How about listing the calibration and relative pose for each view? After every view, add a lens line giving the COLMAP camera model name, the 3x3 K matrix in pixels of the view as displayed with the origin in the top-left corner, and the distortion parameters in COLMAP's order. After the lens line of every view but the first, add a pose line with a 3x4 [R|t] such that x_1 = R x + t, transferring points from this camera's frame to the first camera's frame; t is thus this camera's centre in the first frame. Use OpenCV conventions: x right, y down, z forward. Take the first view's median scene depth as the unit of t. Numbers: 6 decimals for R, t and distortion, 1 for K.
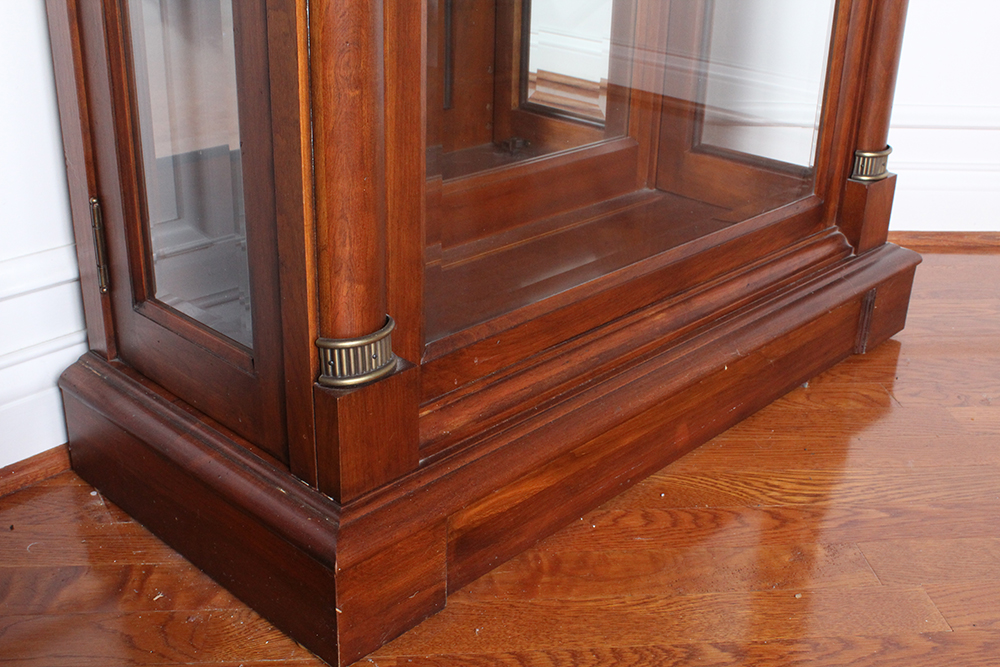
lens RADIAL K [[1146.2, 0, 505.1], [0, 1146.2, 339.8], [0, 0, 1]] dist [-0.055332, 0.000000]
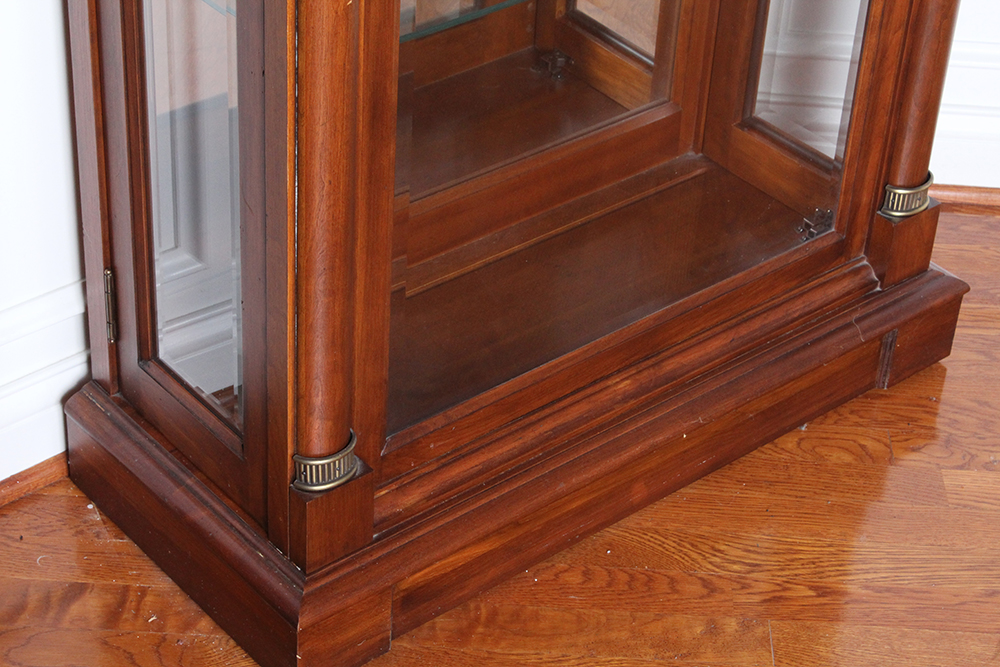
lens RADIAL K [[2257.3, 0, 498.5], [0, 2257.3, 333.0], [0, 0, 1]] dist [0.185807, 0.000000]
pose [[0.992691, 0.088310, -0.082253, 0.202561], [-0.070299, 0.977133, 0.200670, -0.513454], [0.098093, -0.193421, 0.976200, -1.111248]]
